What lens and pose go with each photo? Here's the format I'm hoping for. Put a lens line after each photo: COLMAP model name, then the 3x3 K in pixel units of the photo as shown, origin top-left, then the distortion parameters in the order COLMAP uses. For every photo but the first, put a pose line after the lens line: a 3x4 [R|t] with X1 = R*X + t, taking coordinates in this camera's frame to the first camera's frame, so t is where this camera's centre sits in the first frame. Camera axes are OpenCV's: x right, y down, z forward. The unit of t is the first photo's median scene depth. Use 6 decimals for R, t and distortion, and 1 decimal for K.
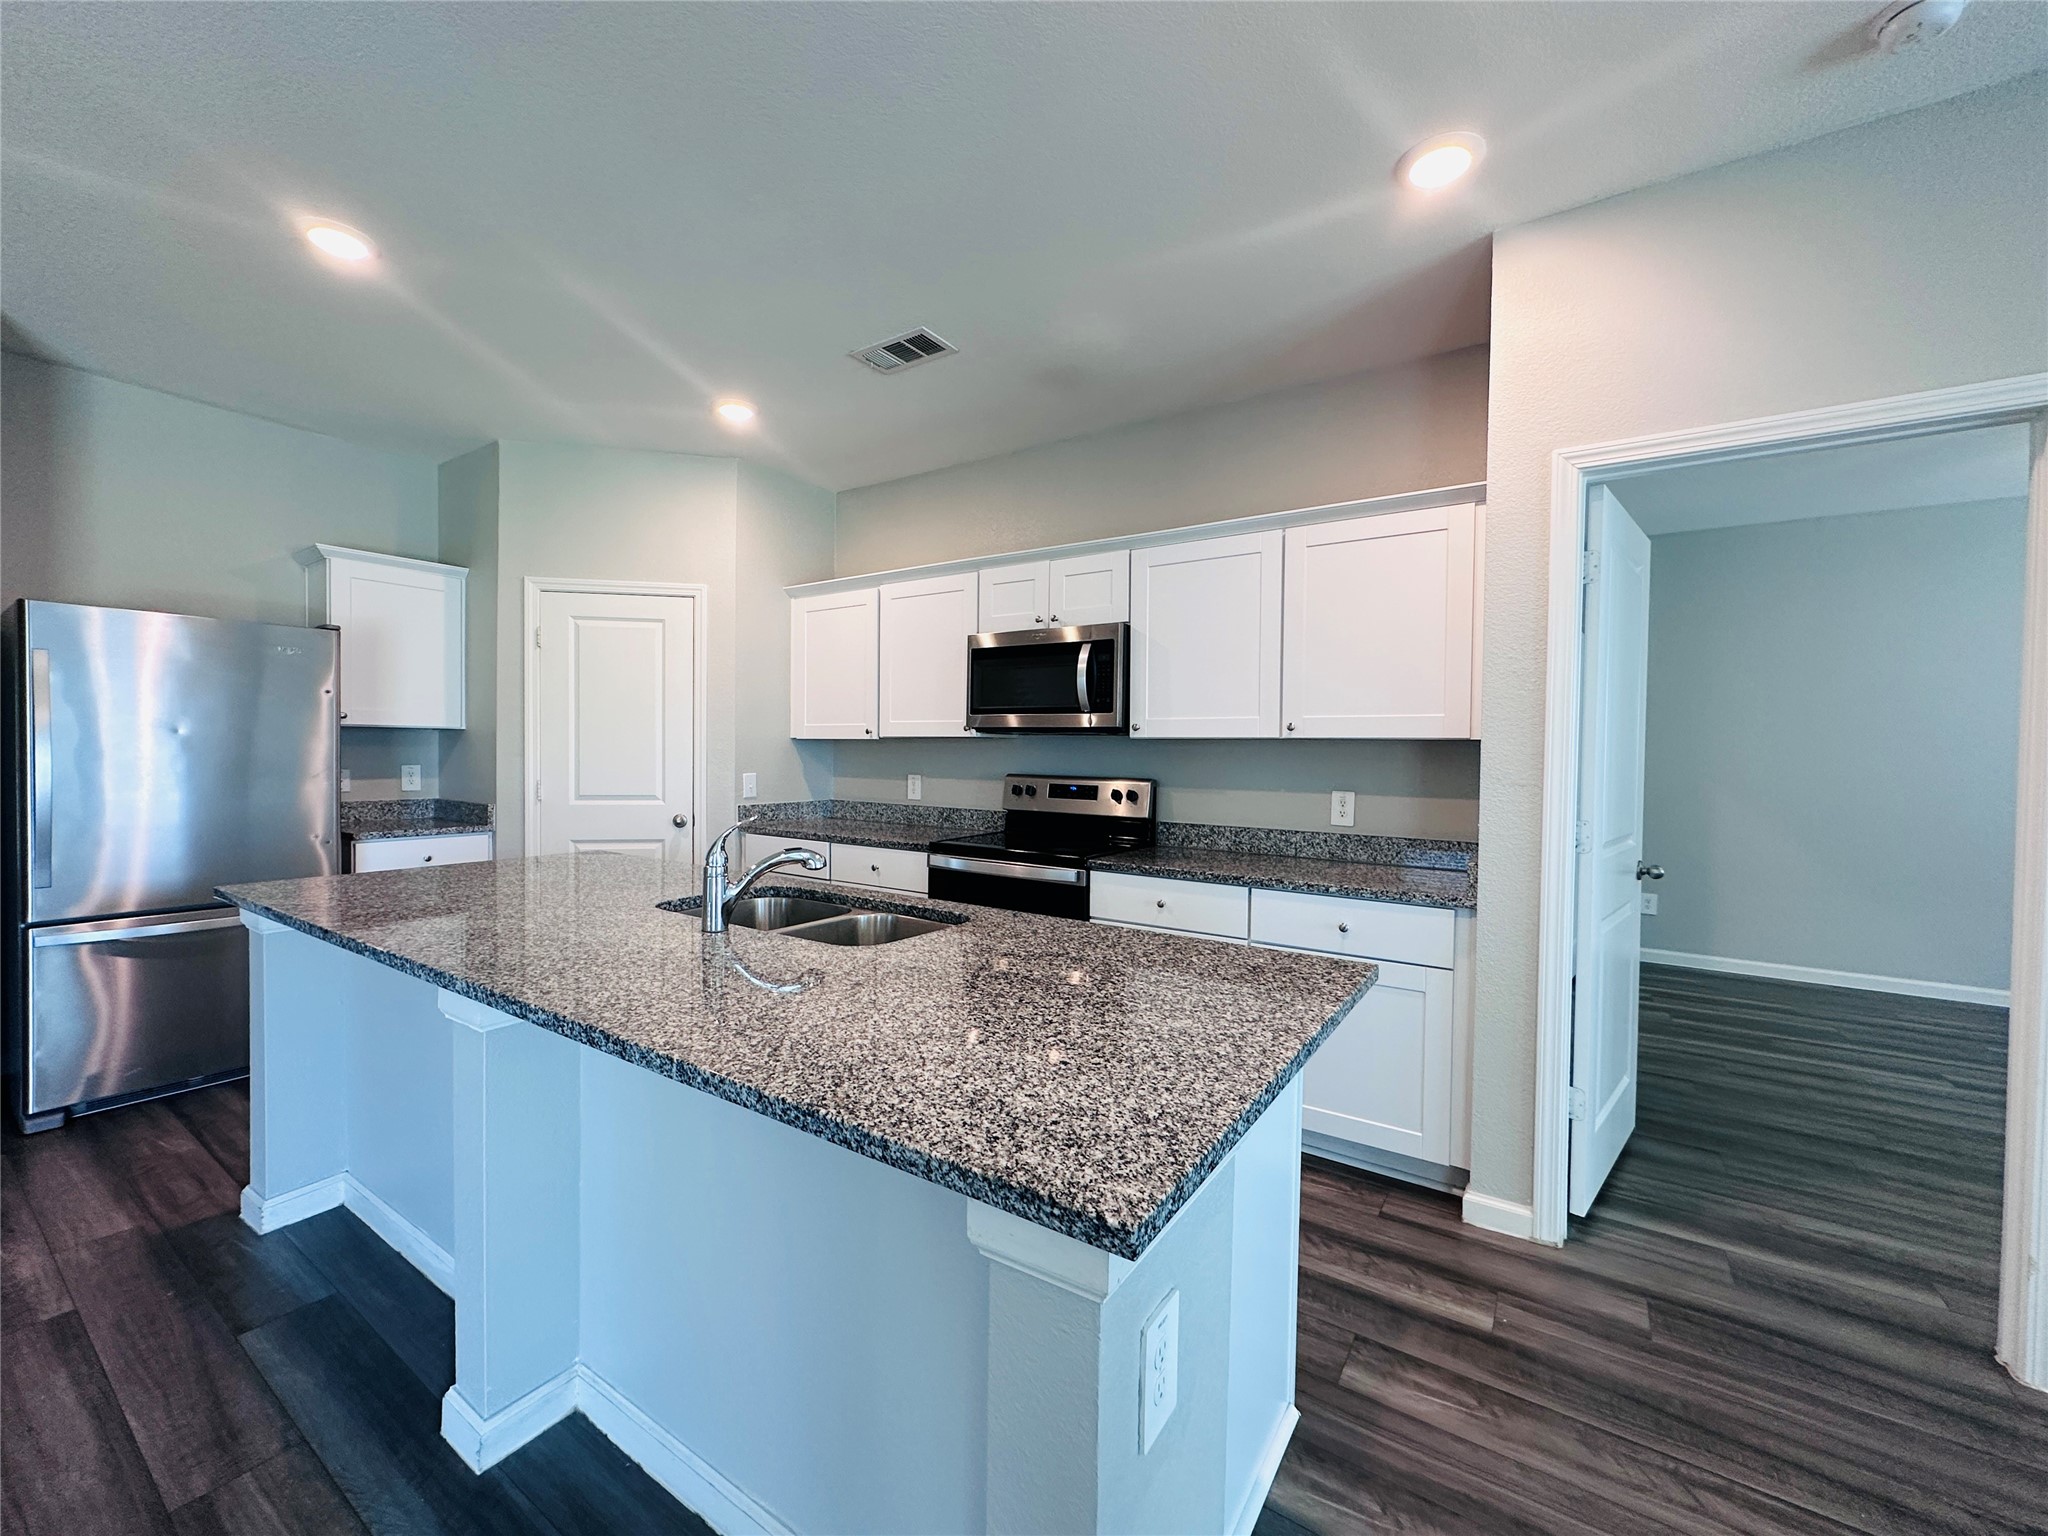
lens RADIAL K [[817.6, 0, 1024.0], [0, 817.6, 768.0], [0, 0, 1]] dist [-0.001460, 0.000379]
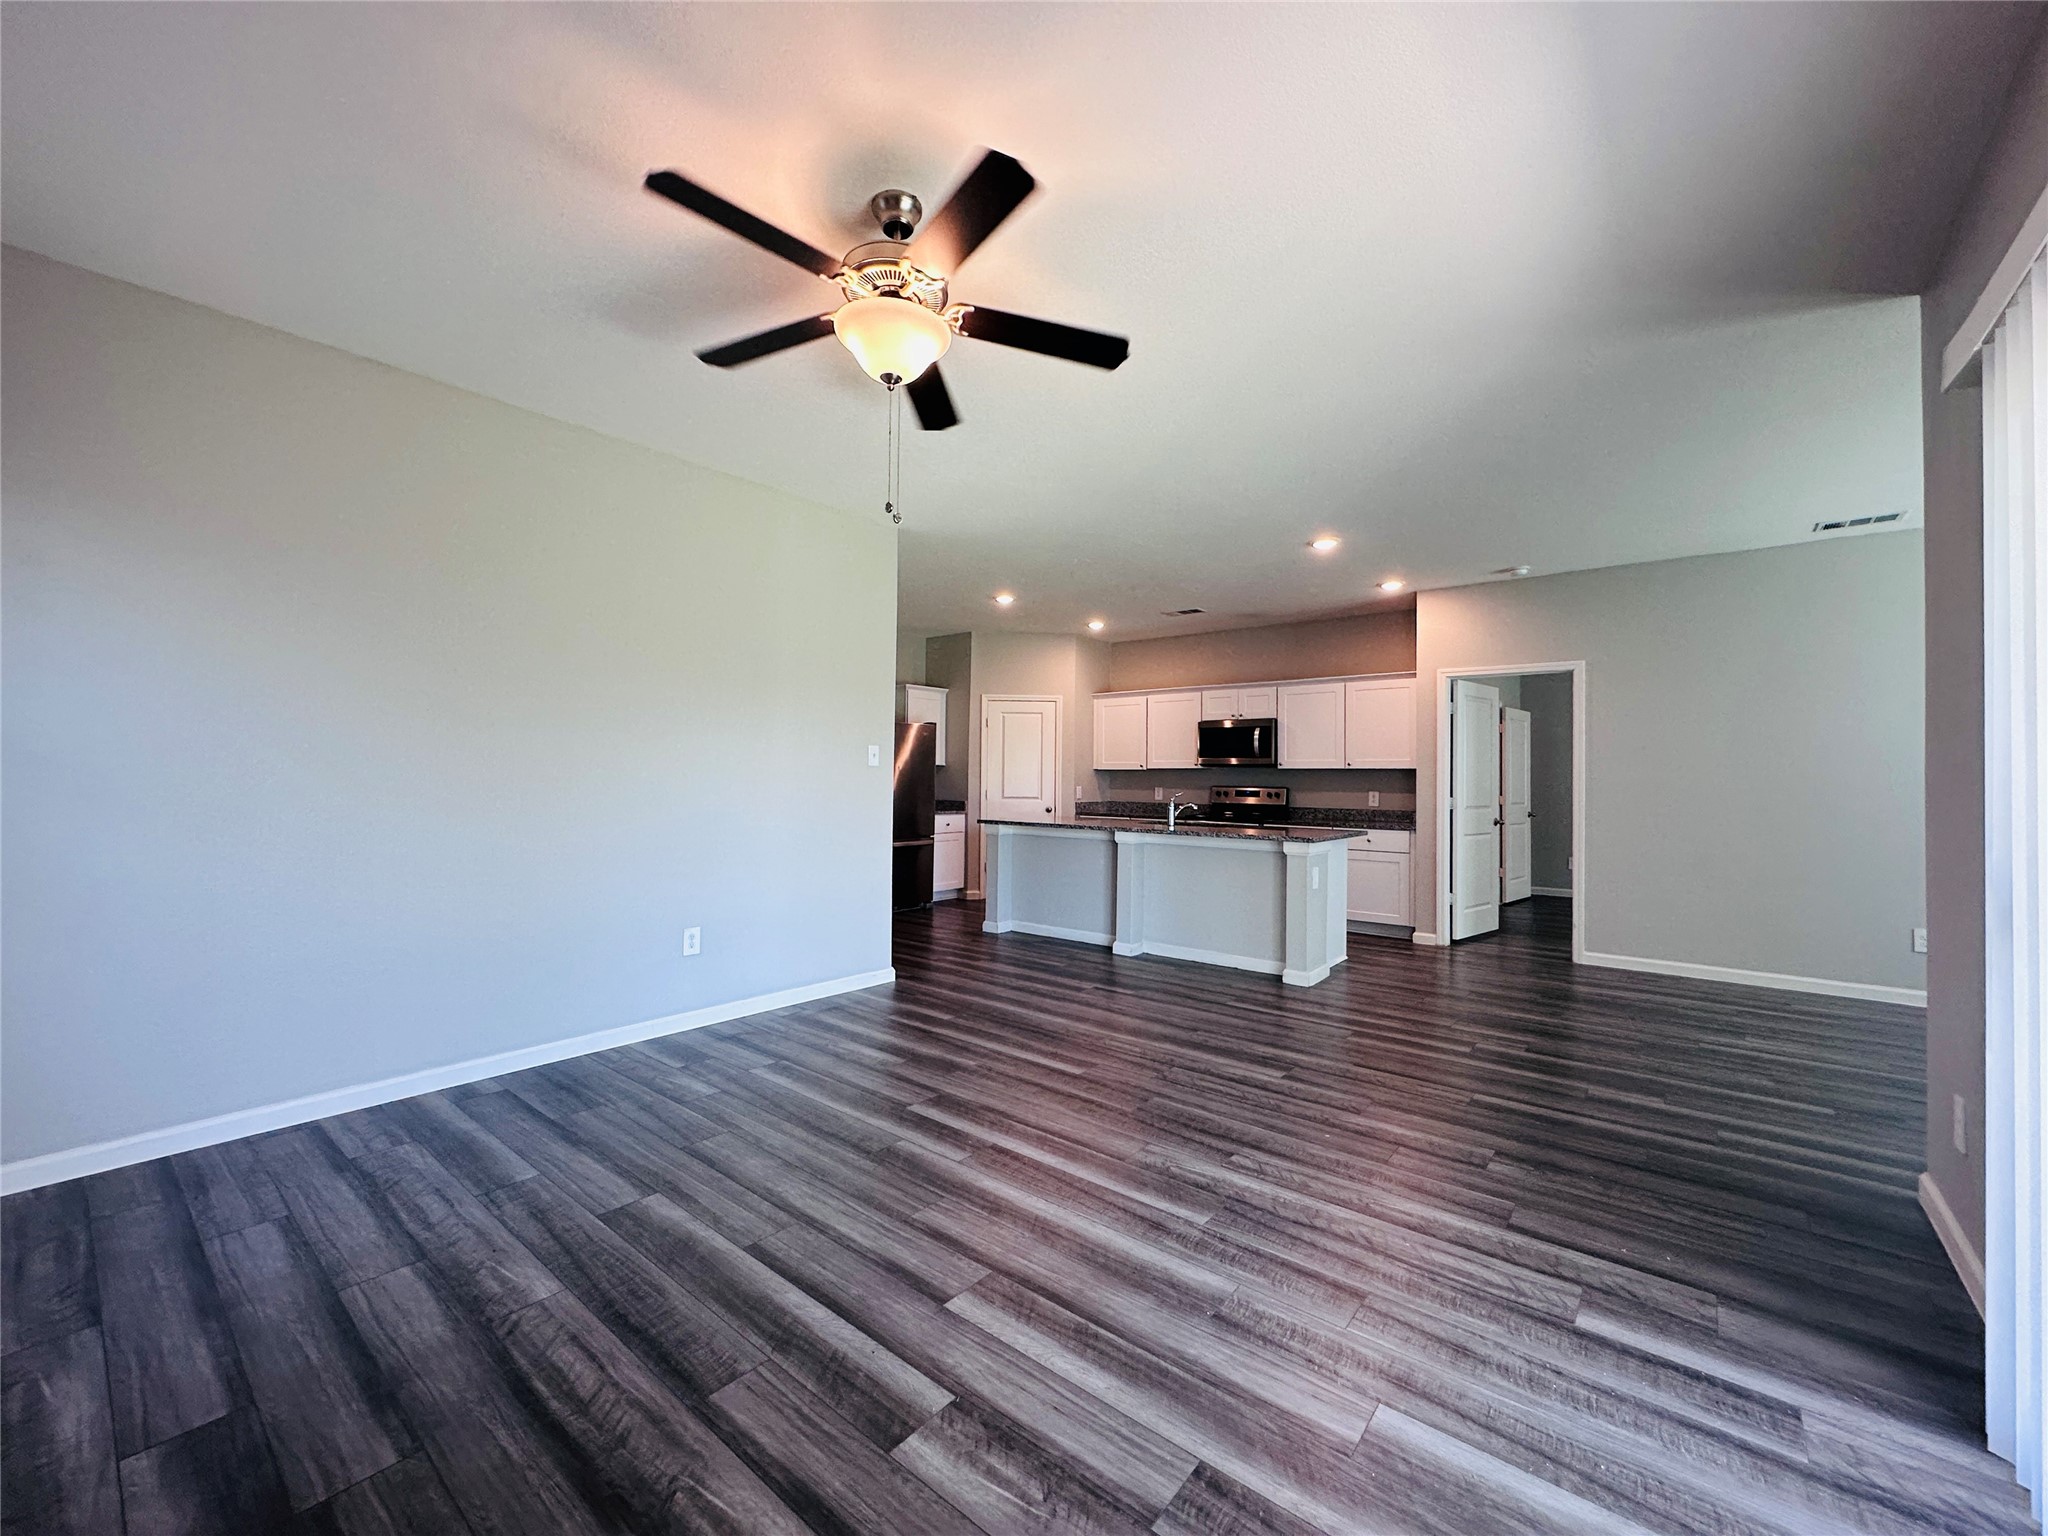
lens RADIAL K [[823.7, 0, 1024.0], [0, 823.7, 768.0], [0, 0, 1]] dist [0.000142, 0.000658]
pose [[0.995174, -0.004273, -0.098034, -0.337718], [0.001045, 0.999456, -0.032954, 0.034636], [0.098122, 0.032693, 0.994637, -1.308544]]
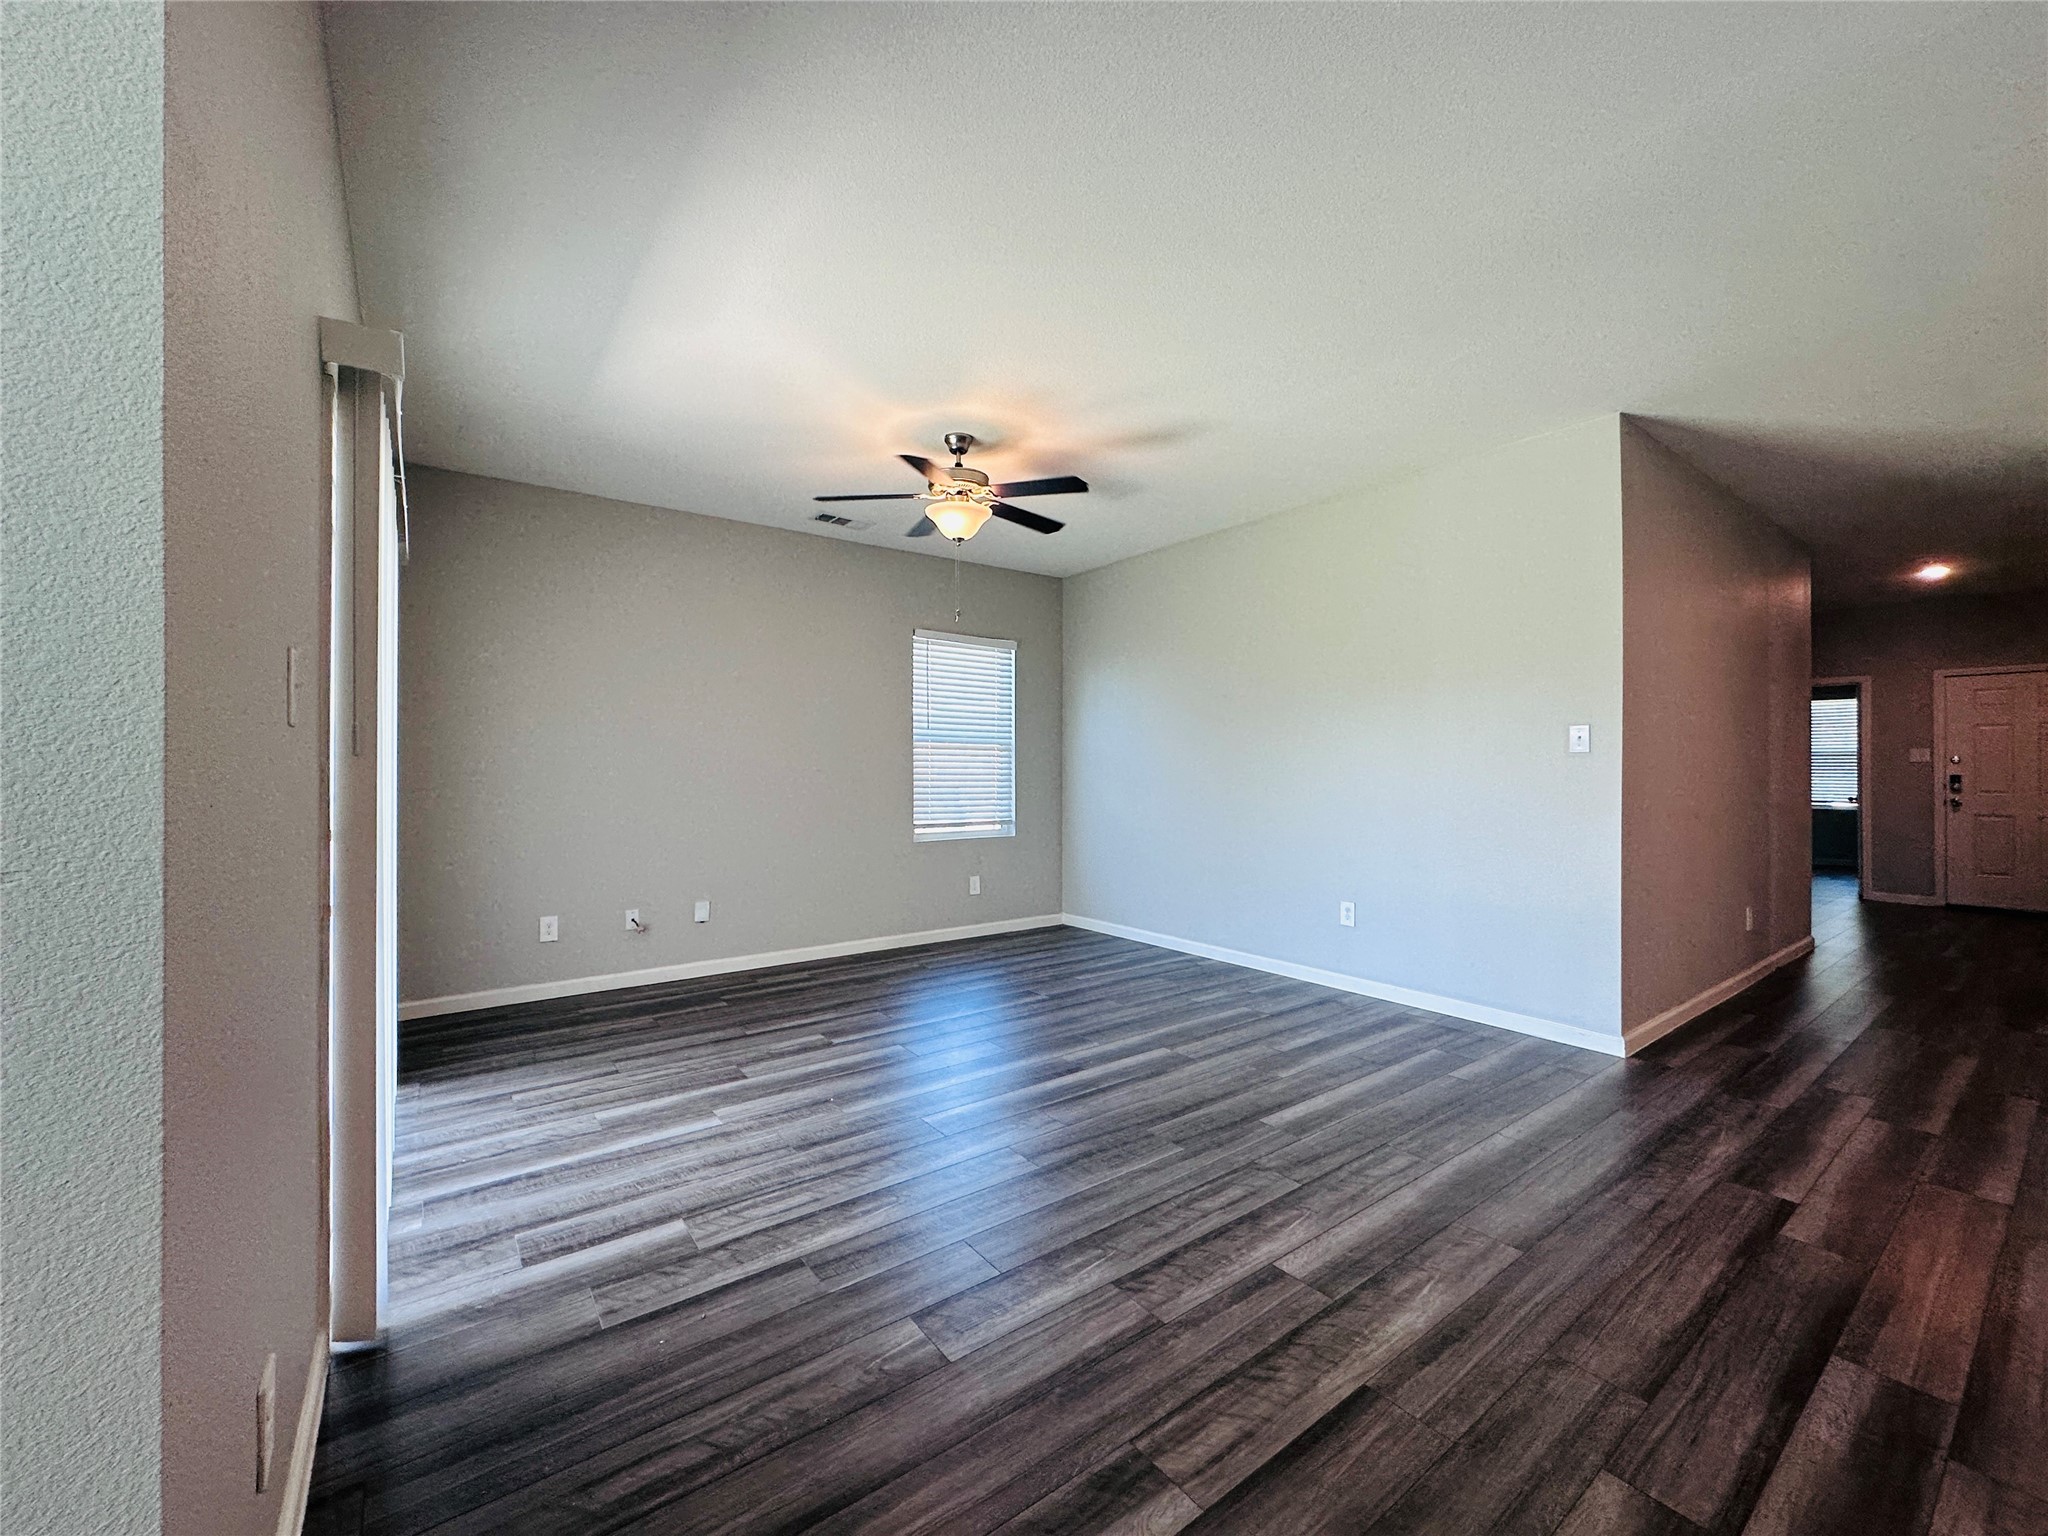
lens RADIAL K [[817.6, 0, 1024.0], [0, 817.6, 768.0], [0, 0, 1]] dist [-0.001460, 0.000379]
pose [[-0.337641, -0.016121, -0.941137, 0.514853], [-0.022001, 0.999715, -0.009232, 0.027484], [0.941018, 0.017589, -0.337900, -0.223272]]
